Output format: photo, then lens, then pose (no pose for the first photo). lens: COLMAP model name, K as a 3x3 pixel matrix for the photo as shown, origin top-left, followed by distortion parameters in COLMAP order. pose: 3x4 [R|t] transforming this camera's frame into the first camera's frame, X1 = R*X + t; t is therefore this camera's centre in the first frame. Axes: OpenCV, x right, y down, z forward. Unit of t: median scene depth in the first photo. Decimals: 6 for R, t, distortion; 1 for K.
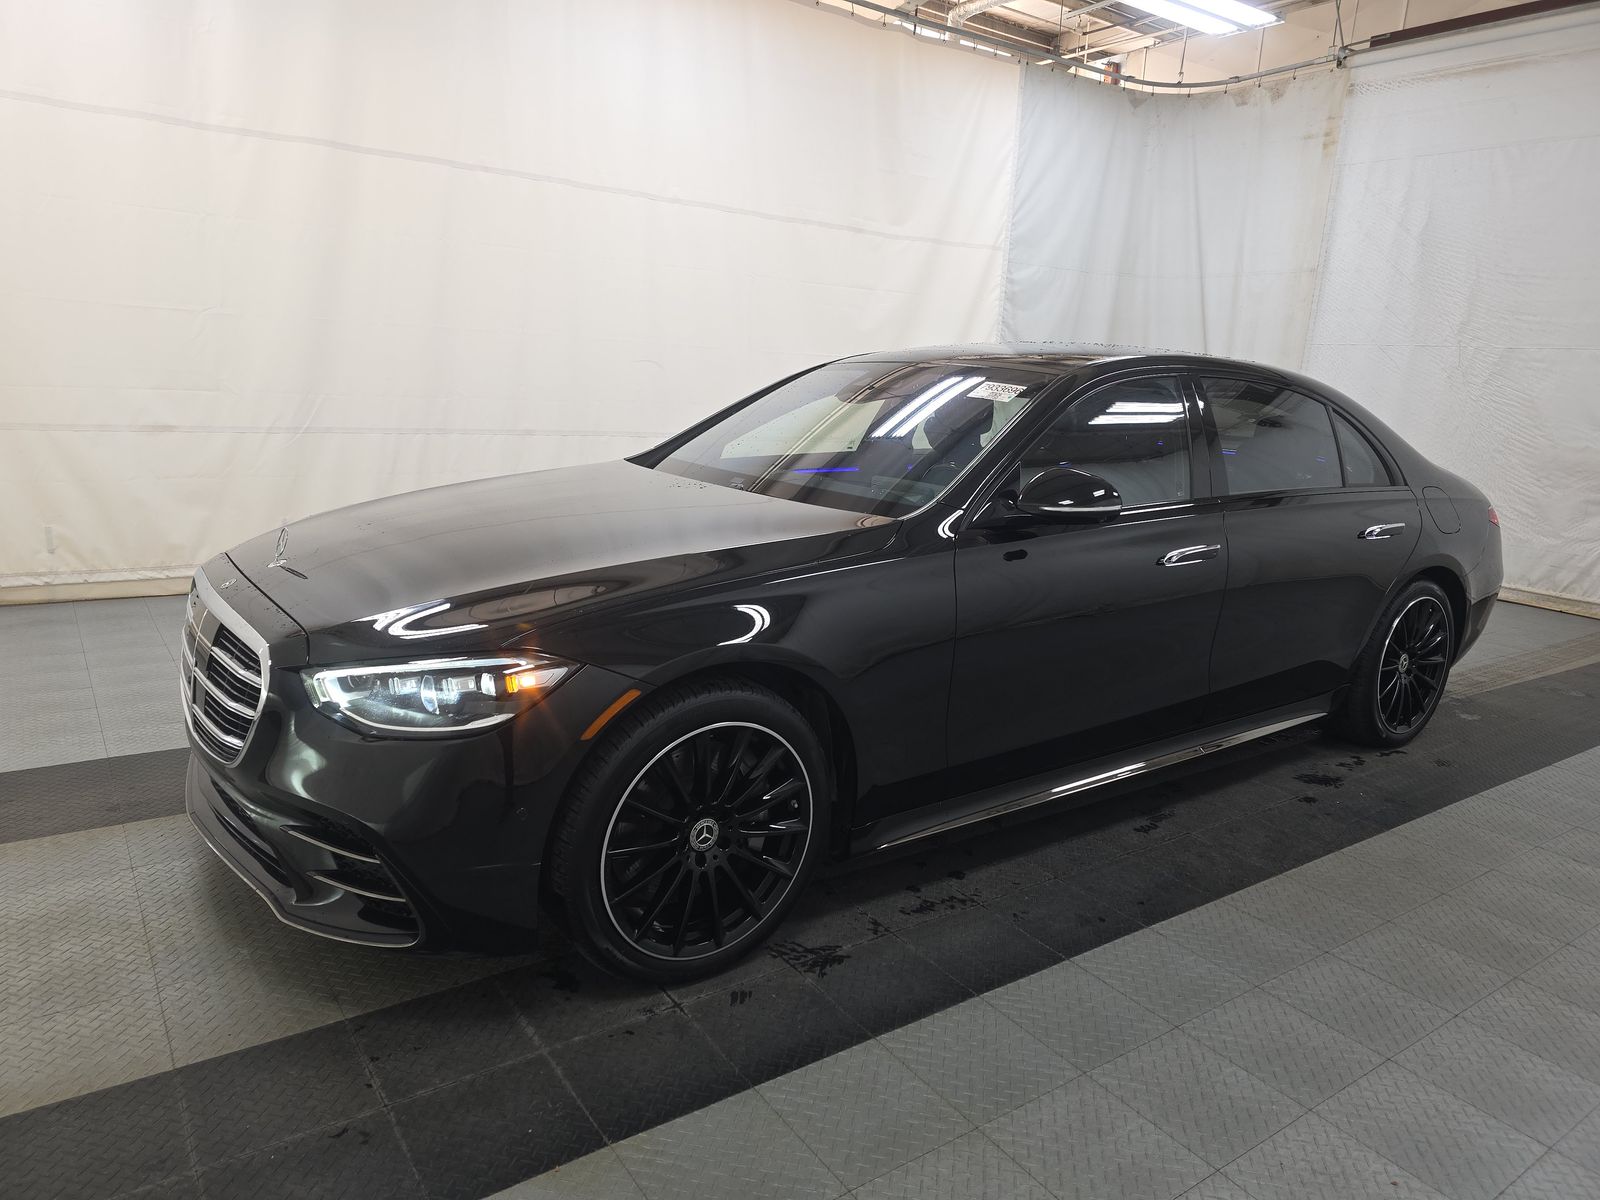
lens RADIAL K [[1074.7, 0, 803.0], [0, 1074.7, 591.5], [0, 0, 1]] dist [0.040980, -0.008180]
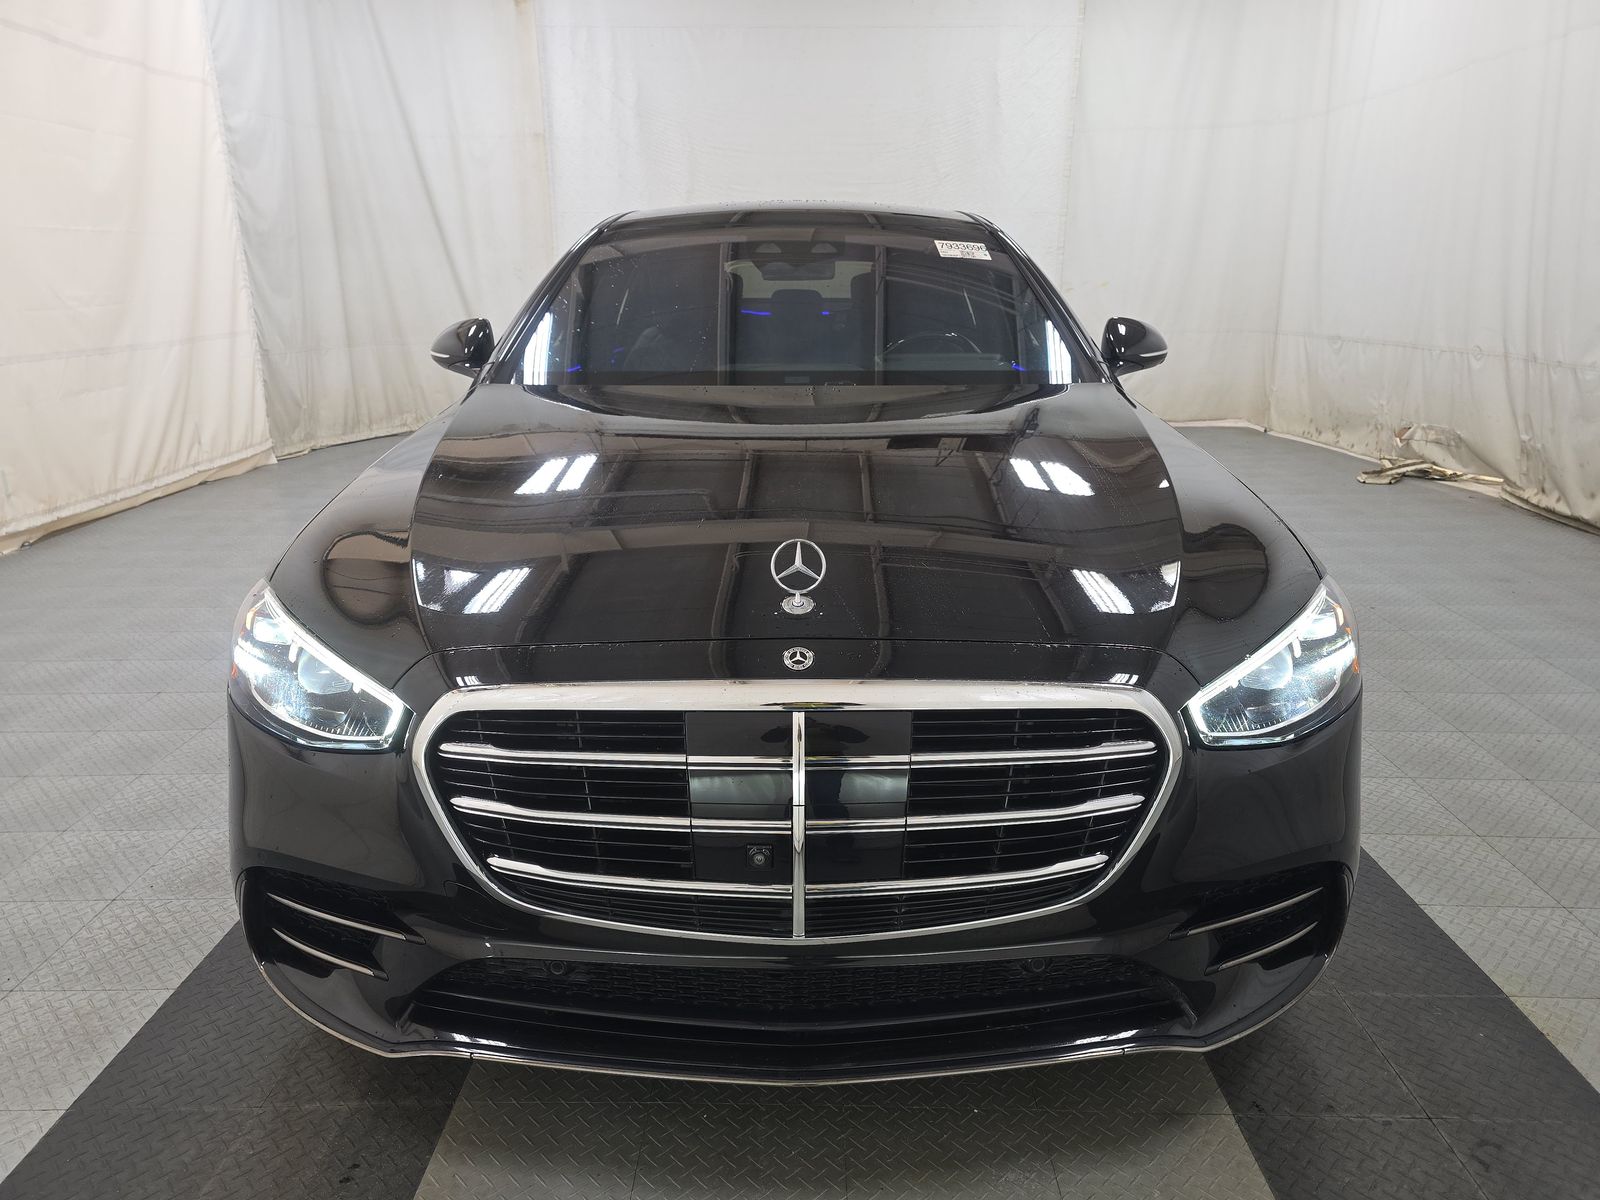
lens RADIAL K [[1074.7, 0, 799.8], [0, 1074.7, 608.6], [0, 0, 1]] dist [0.040980, -0.008180]
pose [[0.580241, -0.295854, 0.758809, -0.296294], [0.196556, 0.955017, 0.222054, -0.052627], [-0.790371, 0.020303, 0.612292, 0.205525]]
